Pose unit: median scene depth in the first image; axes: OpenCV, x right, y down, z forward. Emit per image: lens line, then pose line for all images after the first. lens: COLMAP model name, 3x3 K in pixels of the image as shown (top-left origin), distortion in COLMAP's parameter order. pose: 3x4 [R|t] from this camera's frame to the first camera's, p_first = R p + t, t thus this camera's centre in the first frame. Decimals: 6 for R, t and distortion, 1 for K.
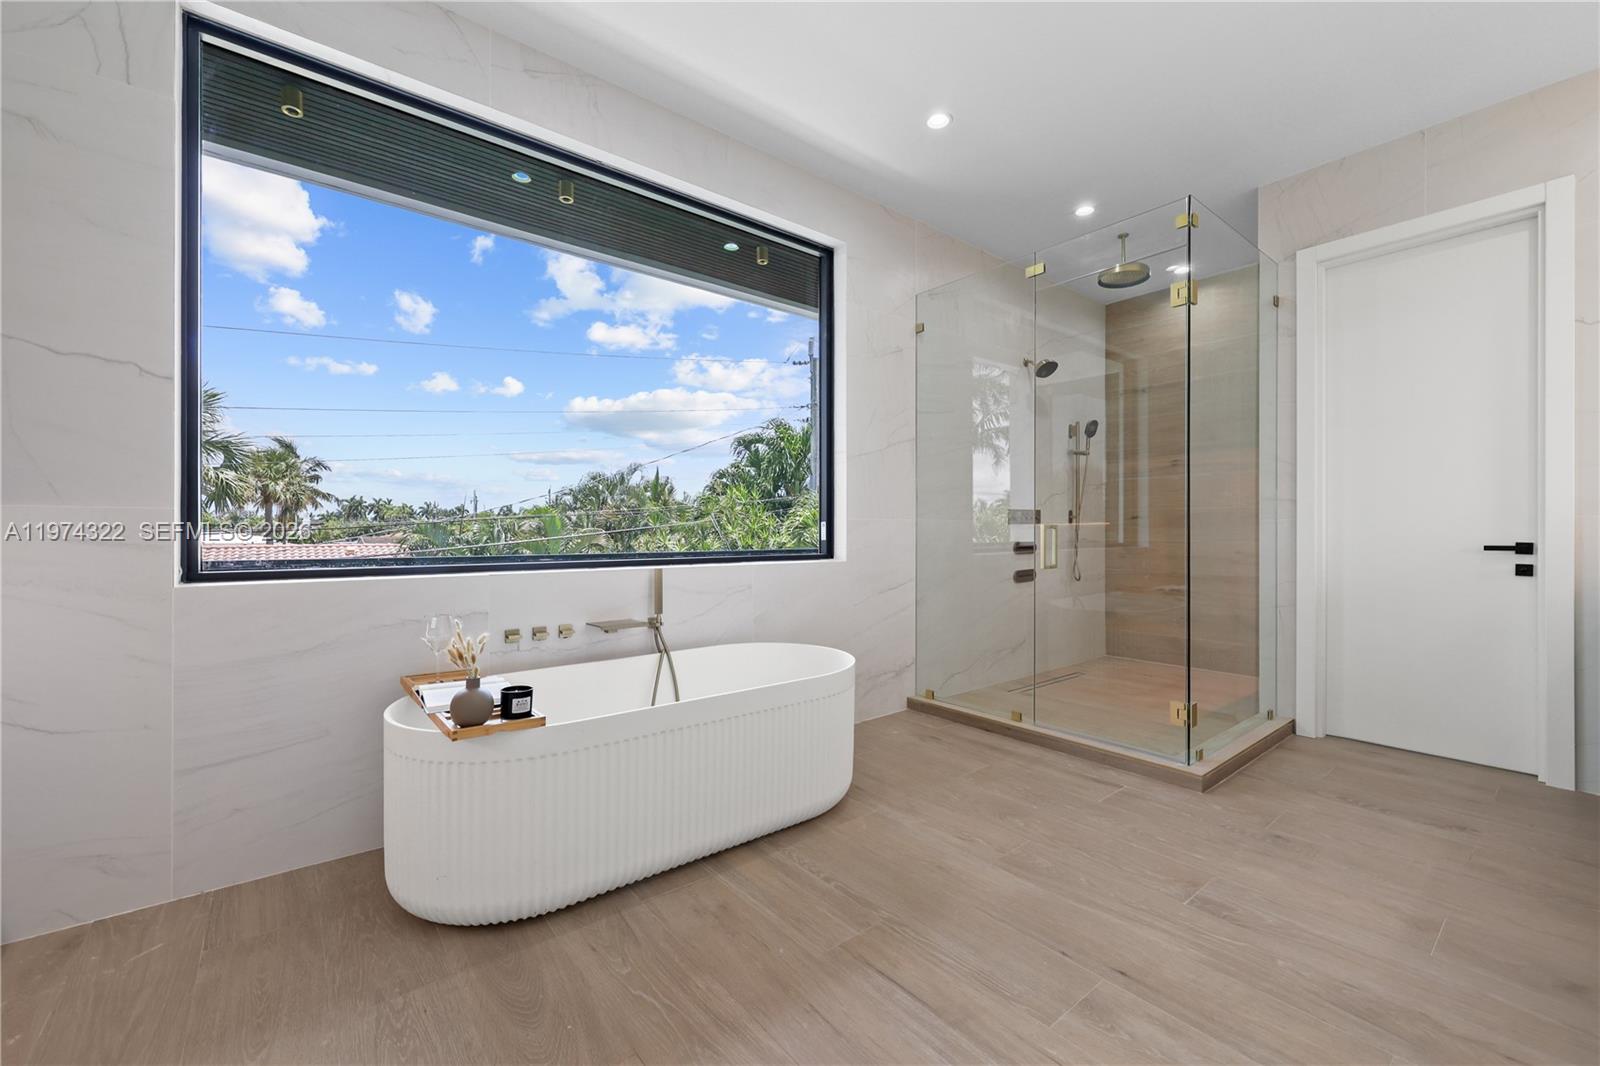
lens RADIAL K [[647.3, 0, 798.5], [0, 647.3, 527.2], [0, 0, 1]] dist [-0.000856, 0.000119]
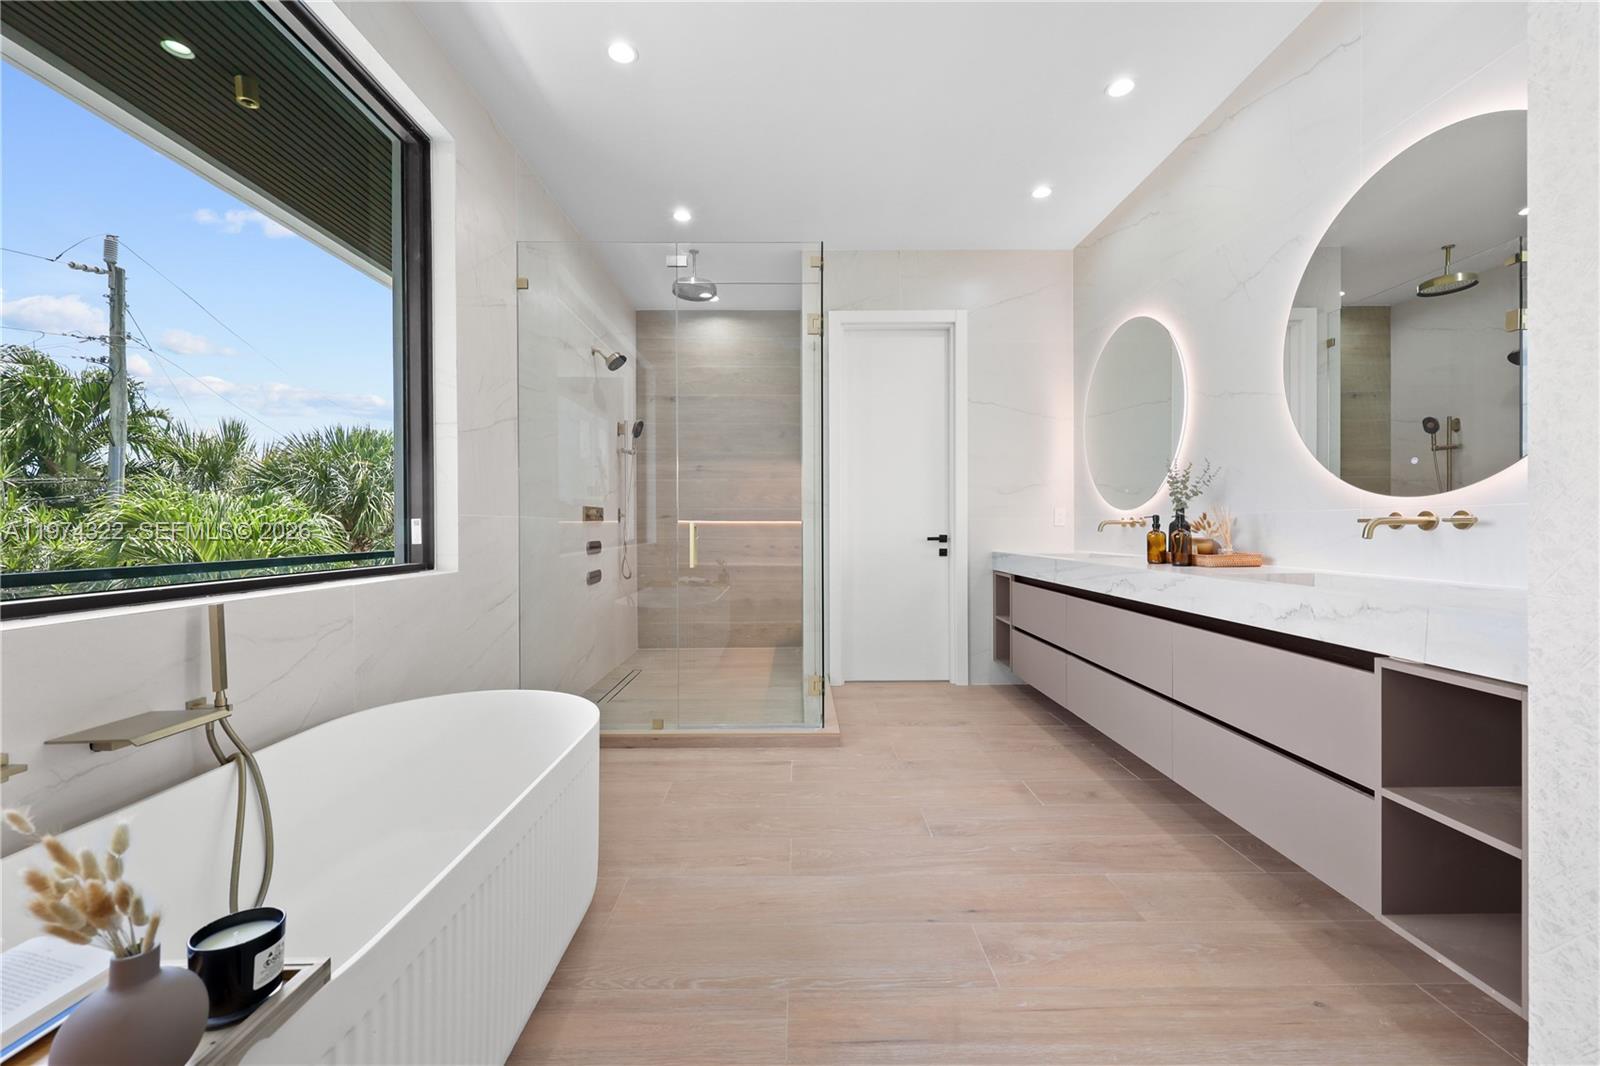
lens RADIAL K [[645.5, 0, 799.9], [0, 645.5, 530.4], [0, 0, 1]] dist [-0.000786, 0.000255]
pose [[0.620422, -0.007178, 0.784236, -0.333123], [0.001439, 0.999967, 0.008015, -0.000217], [-0.784267, -0.003844, 0.620411, 0.299076]]
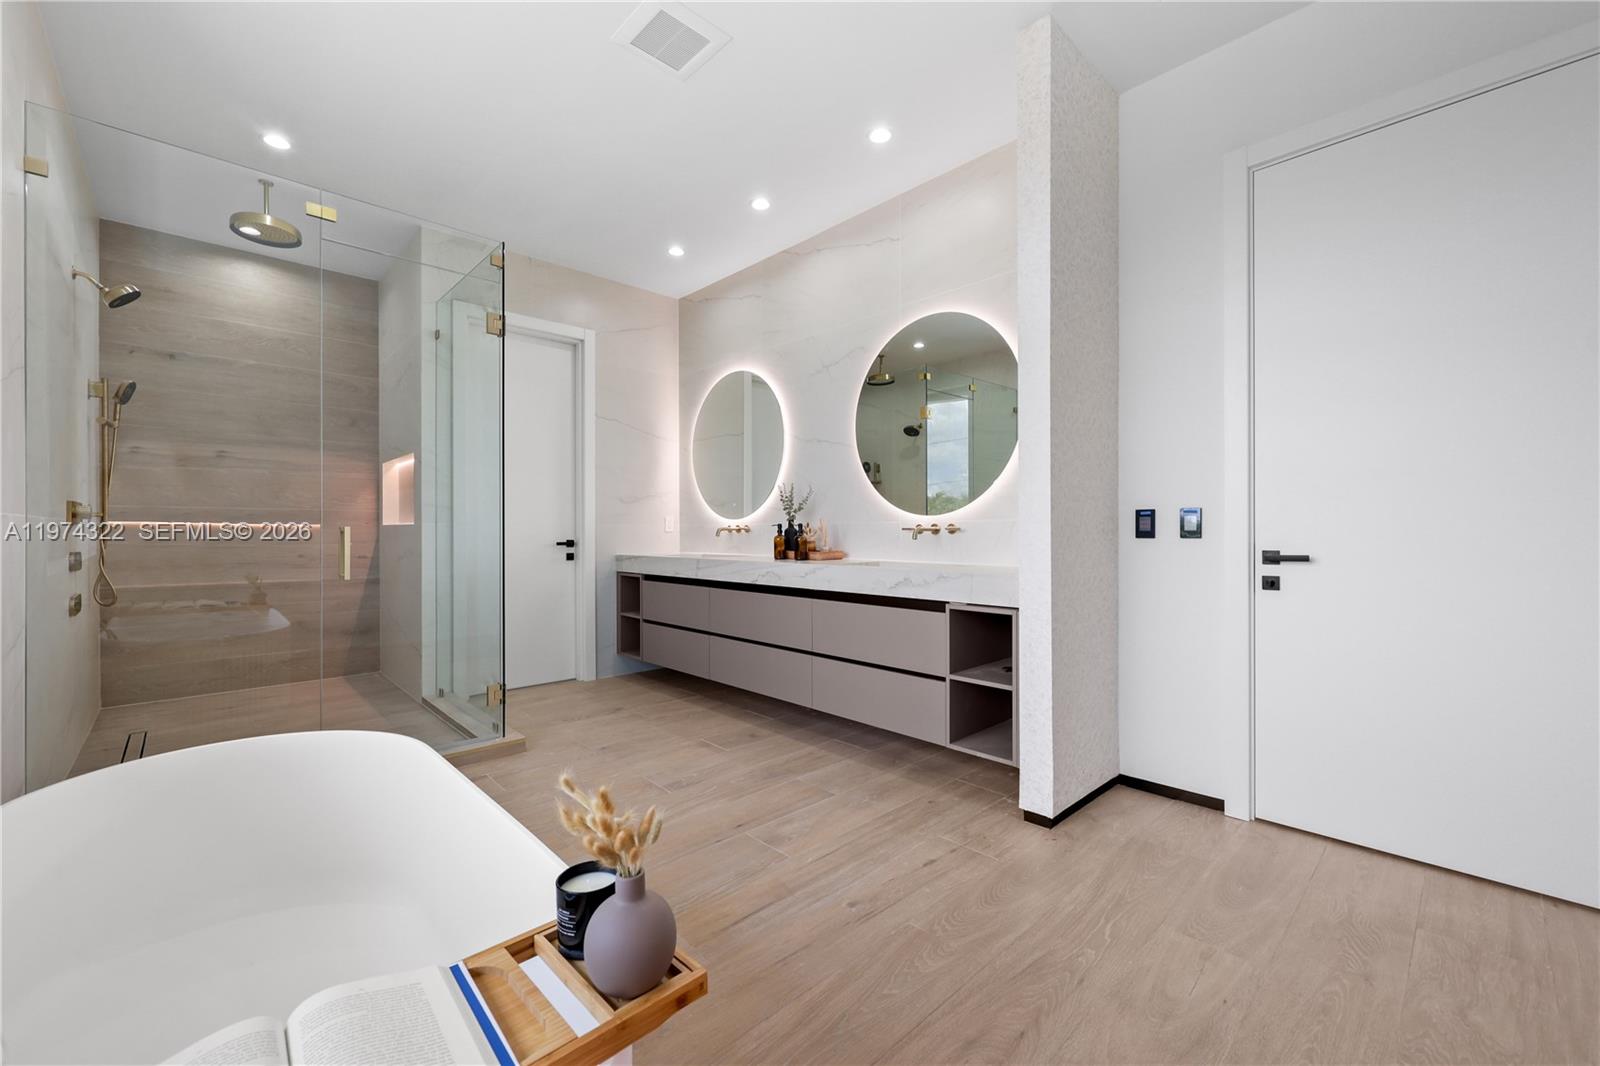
lens RADIAL K [[645.5, 0, 799.9], [0, 645.5, 530.4], [0, 0, 1]] dist [-0.000786, 0.000255]
pose [[-0.083357, 0.000911, 0.996519, -0.573610], [-0.002251, 0.999997, -0.001102, 0.000095], [-0.996517, -0.002335, -0.083355, 0.557506]]
